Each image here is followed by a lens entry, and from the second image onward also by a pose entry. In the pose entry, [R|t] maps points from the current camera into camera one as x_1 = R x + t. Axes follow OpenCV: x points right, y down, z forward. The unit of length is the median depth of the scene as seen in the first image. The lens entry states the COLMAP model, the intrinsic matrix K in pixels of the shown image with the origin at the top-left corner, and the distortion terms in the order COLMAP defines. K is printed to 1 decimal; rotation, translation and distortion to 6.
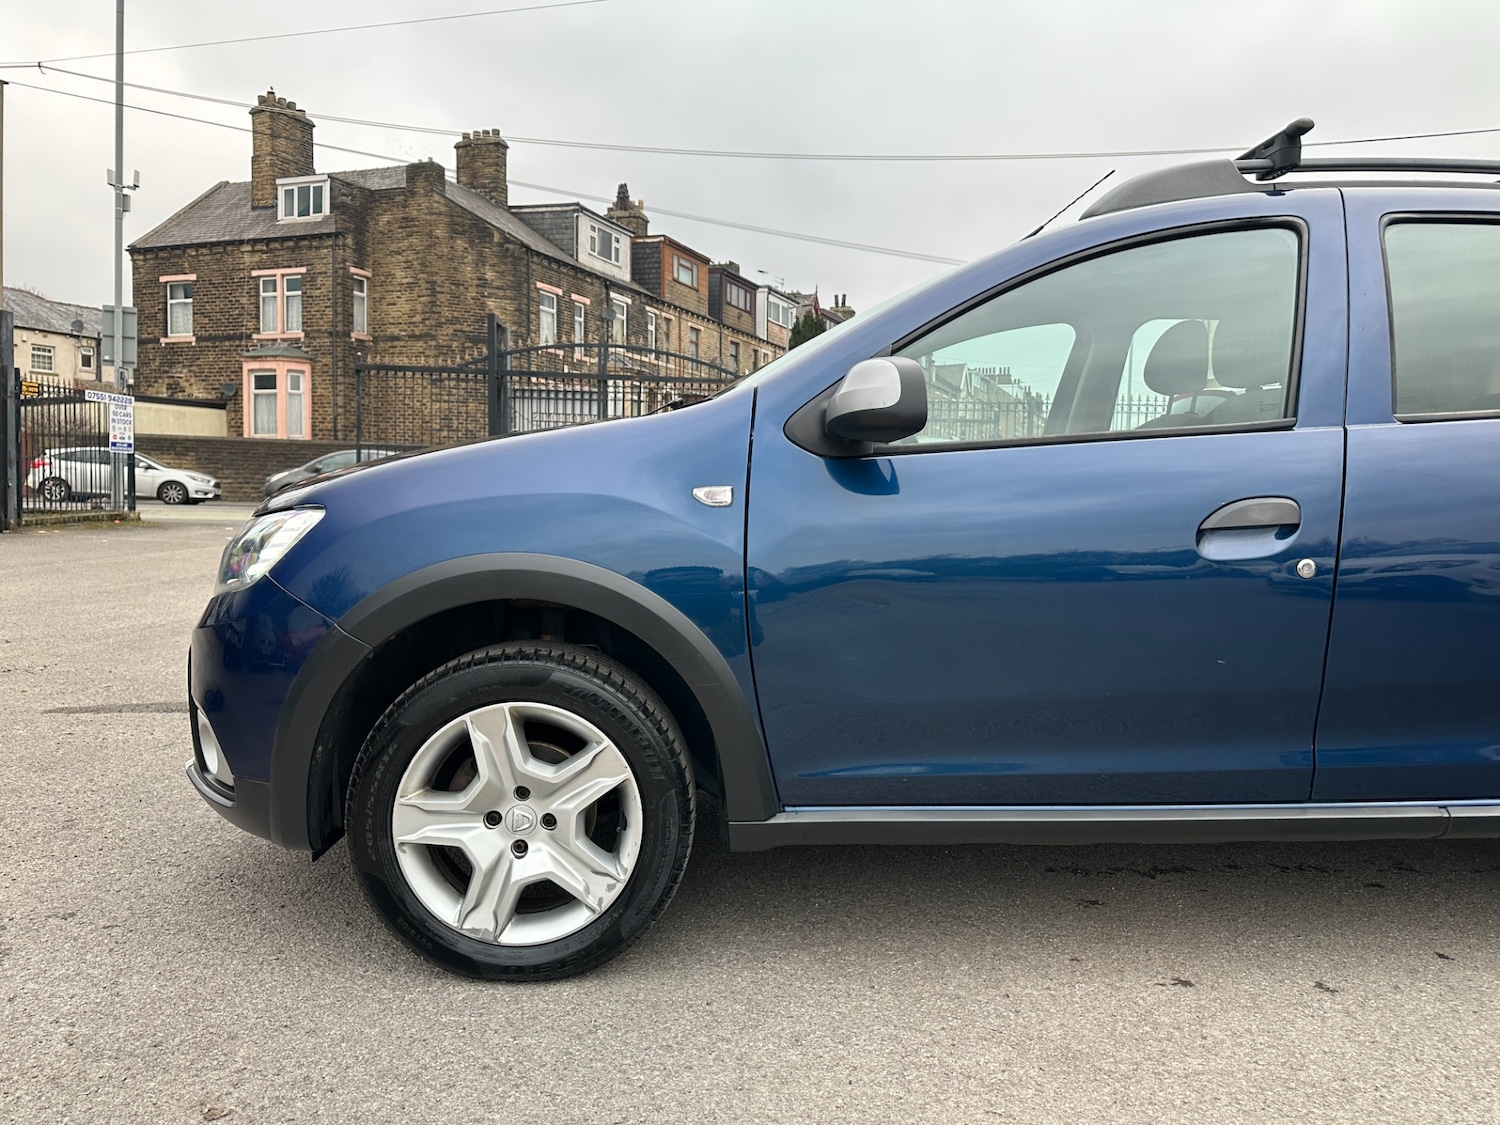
lens RADIAL K [[1066.8, 0, 762.0], [0, 1066.8, 564.4], [0, 0, 1]] dist [0.023464, -0.029297]
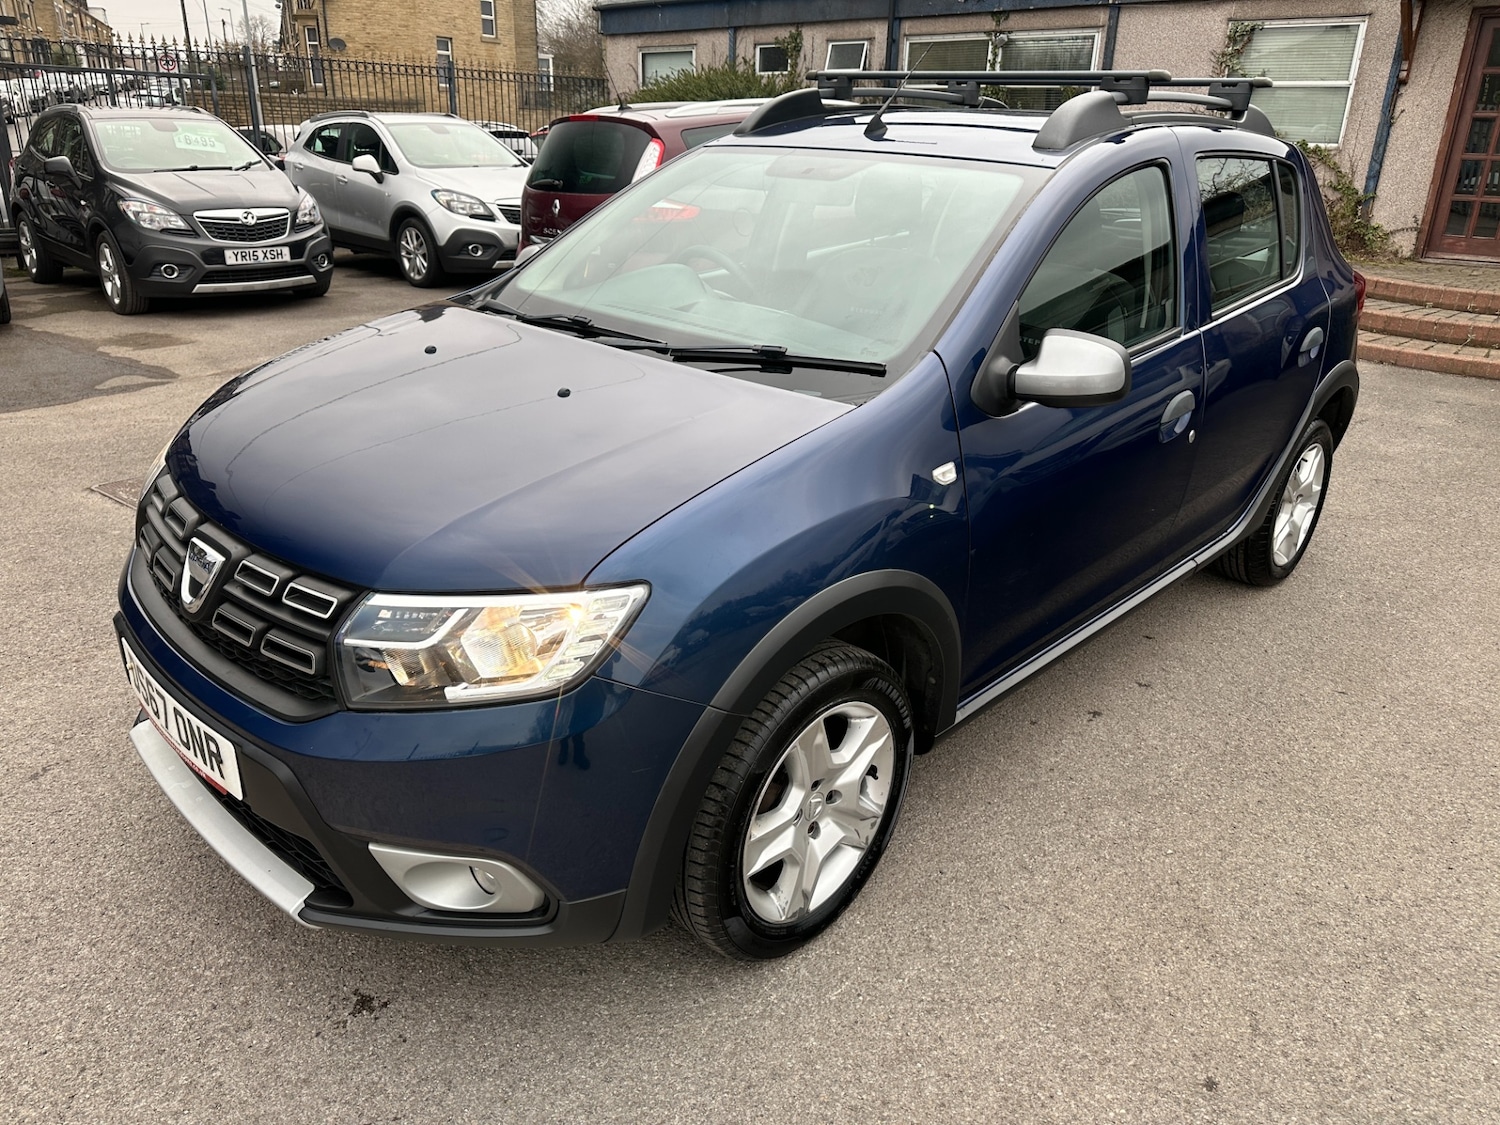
lens RADIAL K [[1066.8, 0, 762.0], [0, 1066.8, 564.4], [0, 0, 1]] dist [0.023464, -0.029297]
pose [[0.704070, -0.267298, 0.657904, -0.053387], [0.036920, 0.938980, 0.341984, -0.020631], [-0.709170, -0.216491, 0.670977, 0.023391]]
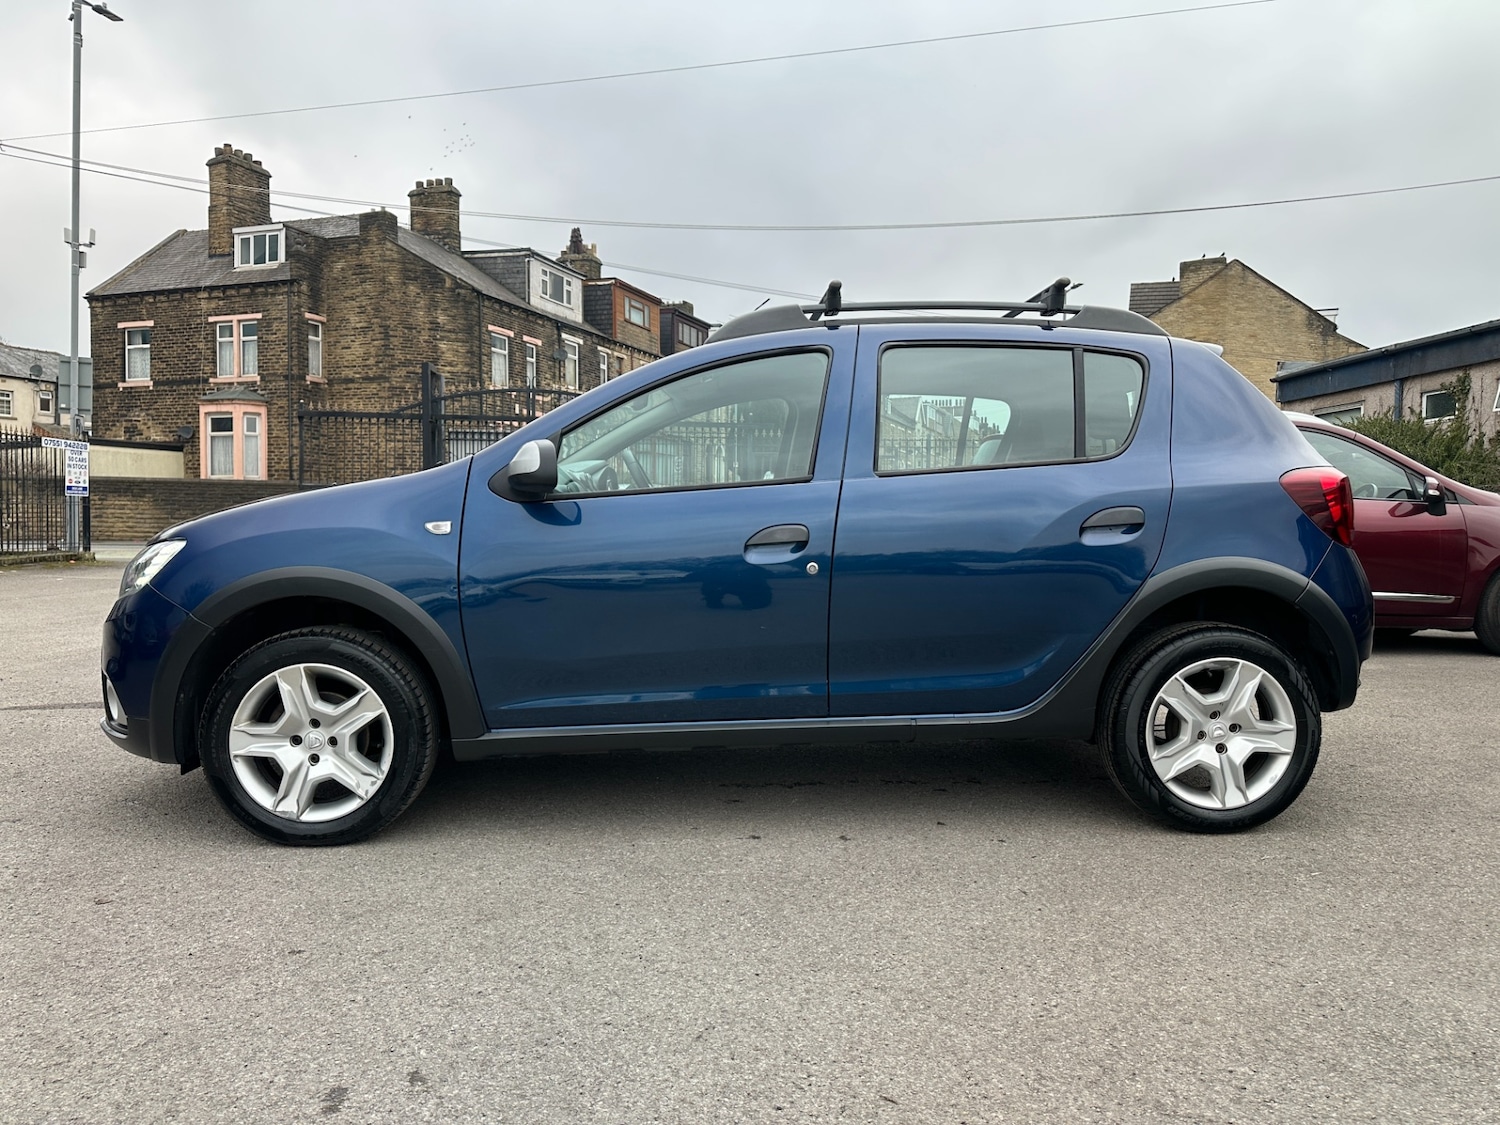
lens RADIAL K [[1066.8, 0, 762.0], [0, 1066.8, 564.4], [0, 0, 1]] dist [0.023464, -0.029297]
pose [[0.999511, -0.015340, 0.027233, 0.022989], [0.016152, 0.999425, -0.029828, 0.002484], [-0.026760, 0.030253, 0.999184, -0.034245]]
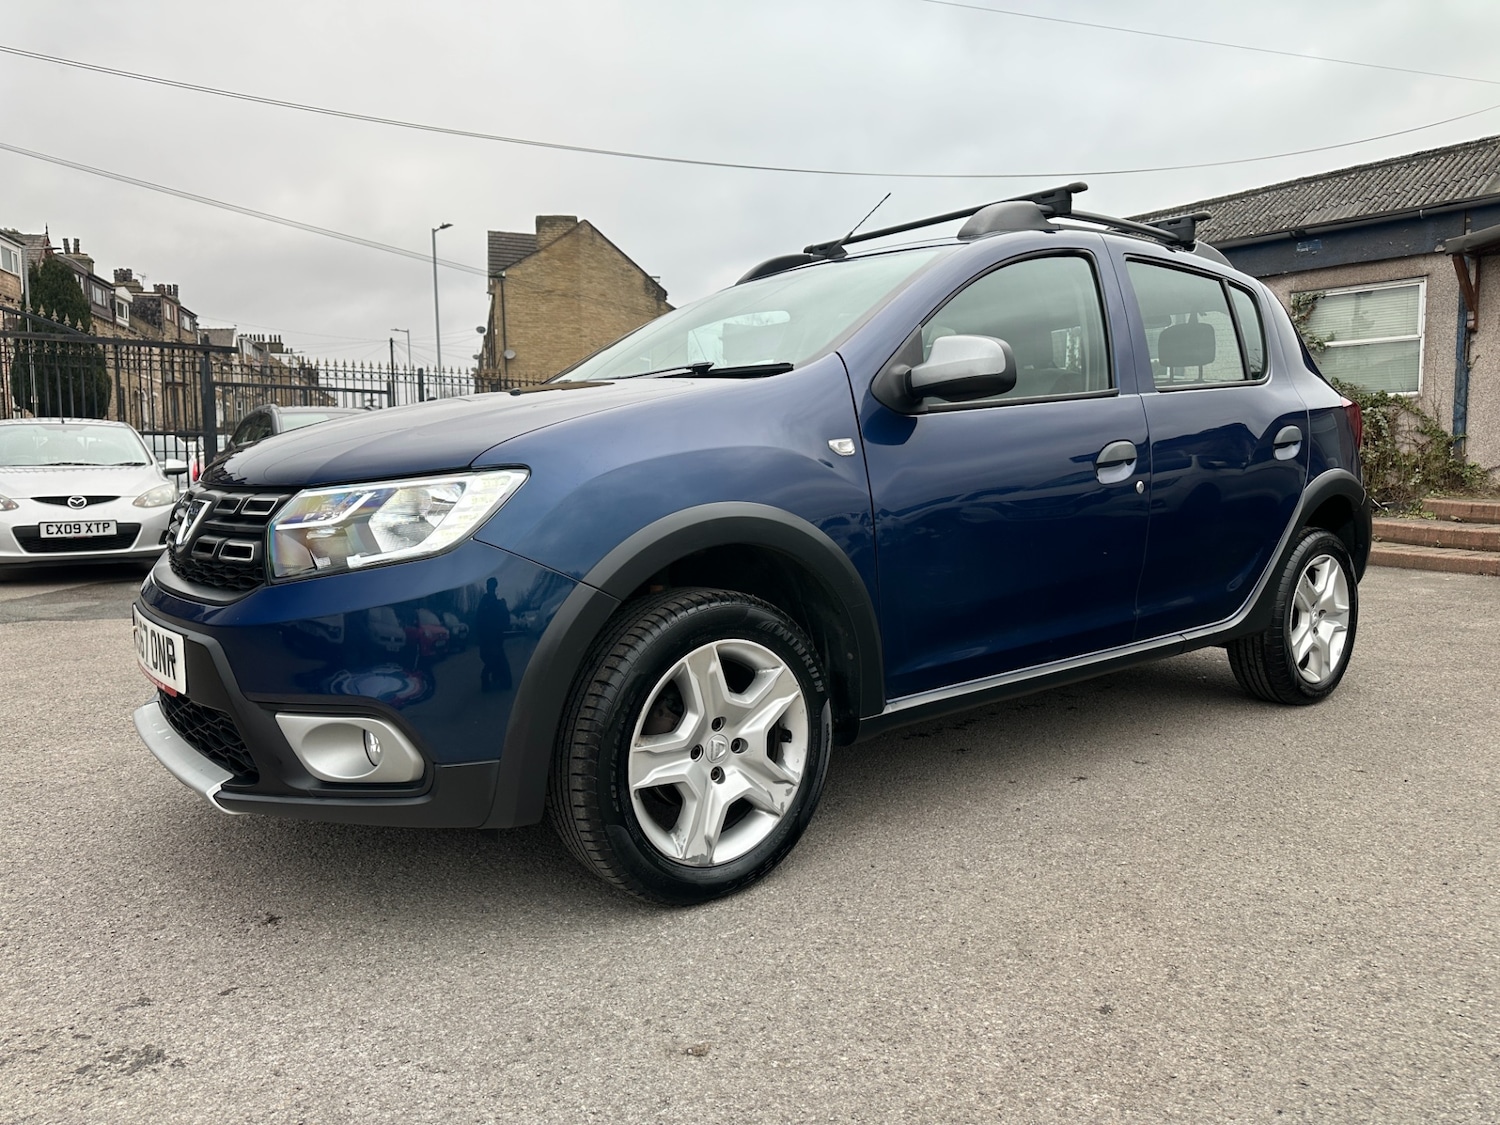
lens RADIAL K [[1058.5, 0, 757.3], [0, 1058.5, 565.3], [0, 0, 1]] dist [0.051885, -0.062934]
pose [[0.791857, -0.080507, 0.605377, -0.049827], [0.066482, 0.996745, 0.045593, 0.000522], [-0.607077, 0.004144, 0.794632, 0.007514]]
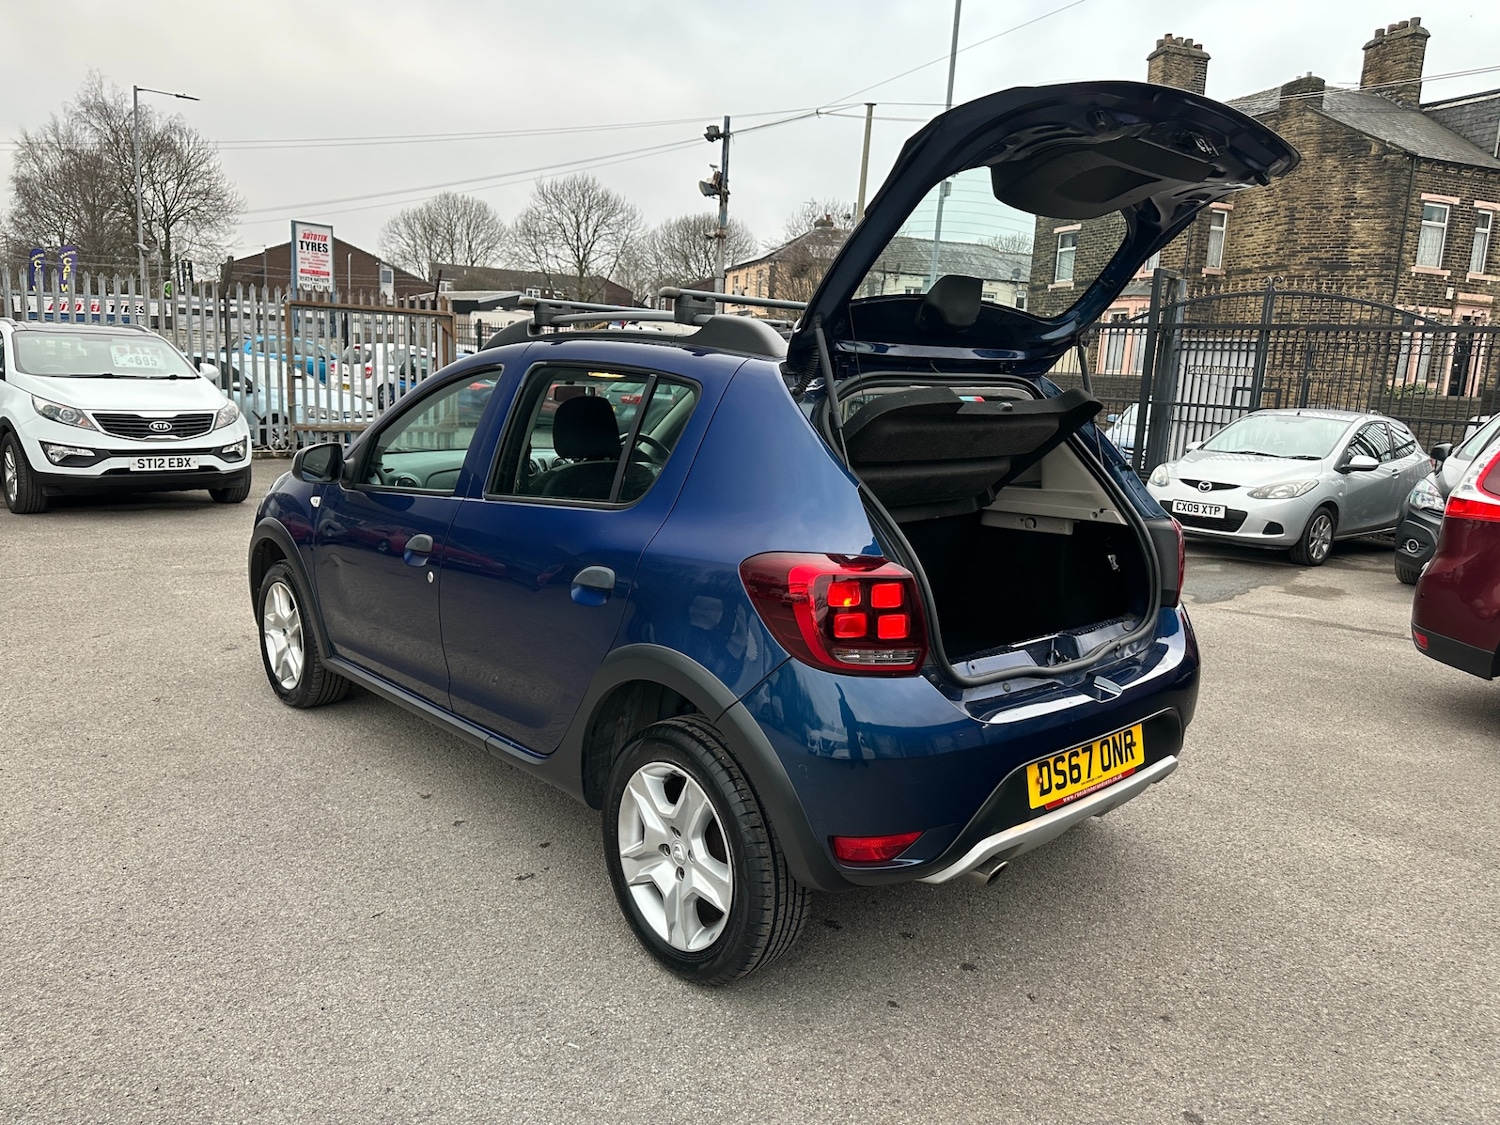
lens RADIAL K [[1060.7, 0, 758.6], [0, 1060.7, 555.6], [0, 0, 1]] dist [0.012742, -0.008484]
pose [[0.654414, 0.134141, -0.744143, 0.127279], [-0.084936, 0.990951, 0.103937, -0.015333], [0.751351, -0.004813, 0.659885, 0.014996]]
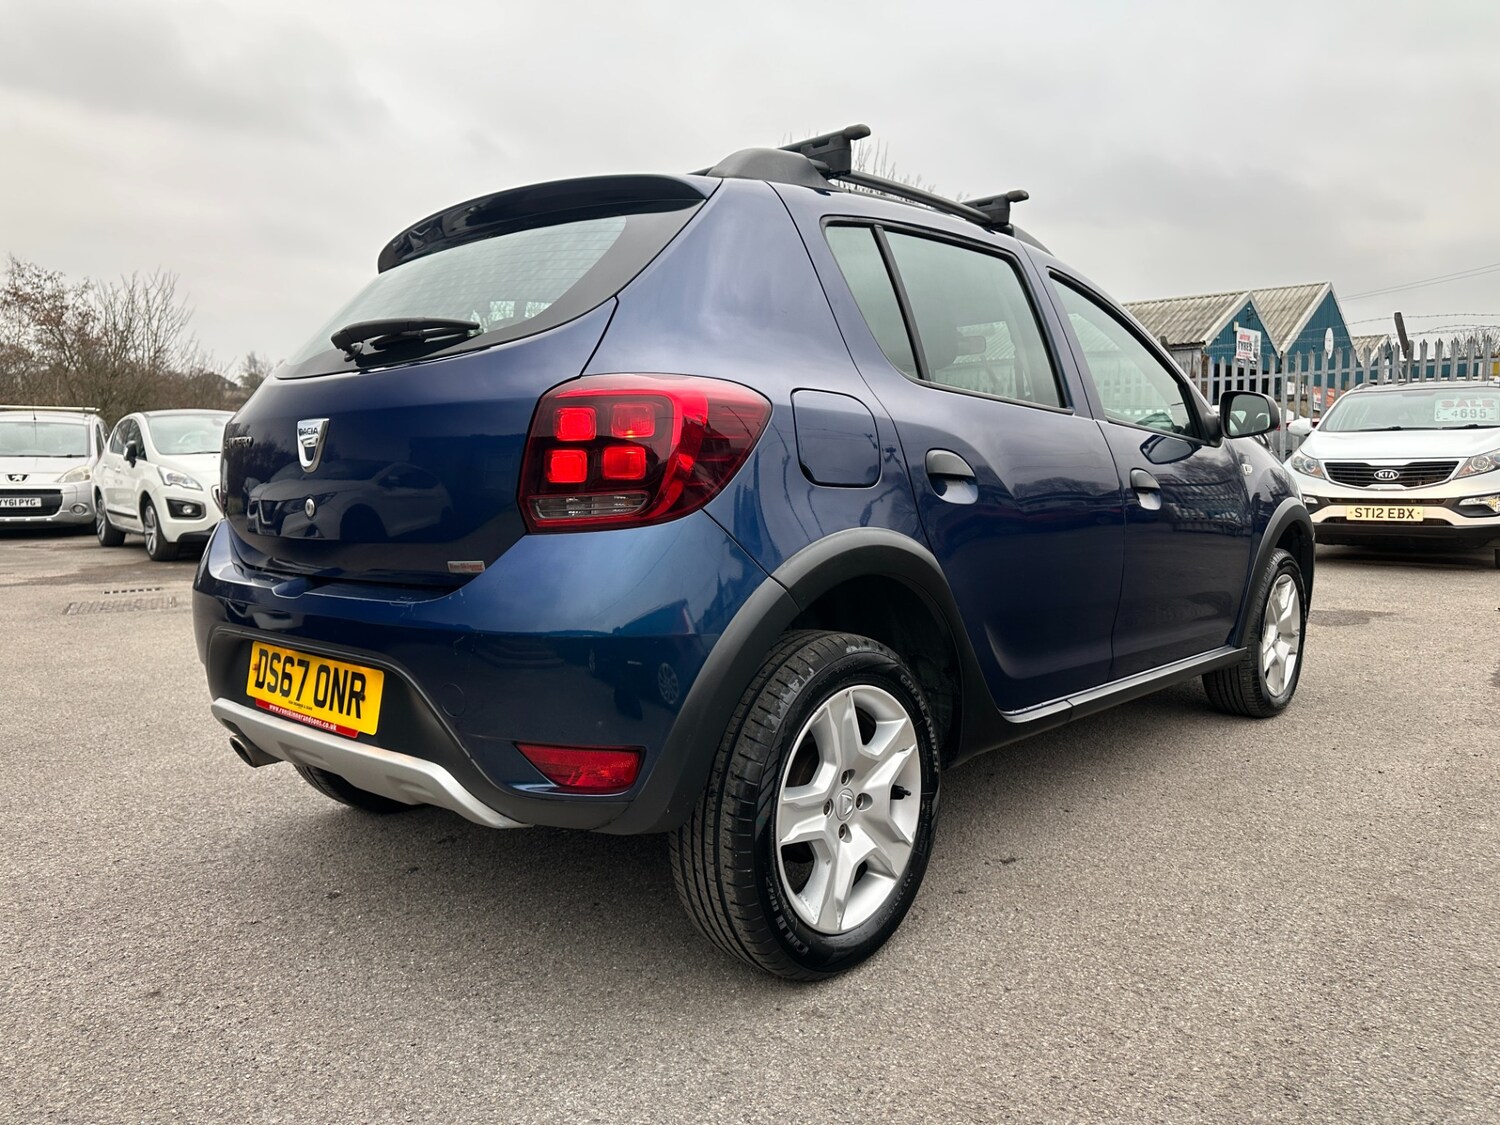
lens RADIAL K [[1066.8, 0, 762.0], [0, 1066.8, 564.4], [0, 0, 1]] dist [0.023464, -0.029297]
pose [[-0.678938, 0.056883, -0.731989, 0.113358], [-0.058962, 0.989550, 0.131586, -0.010383], [0.731824, 0.132498, -0.668489, 0.149204]]
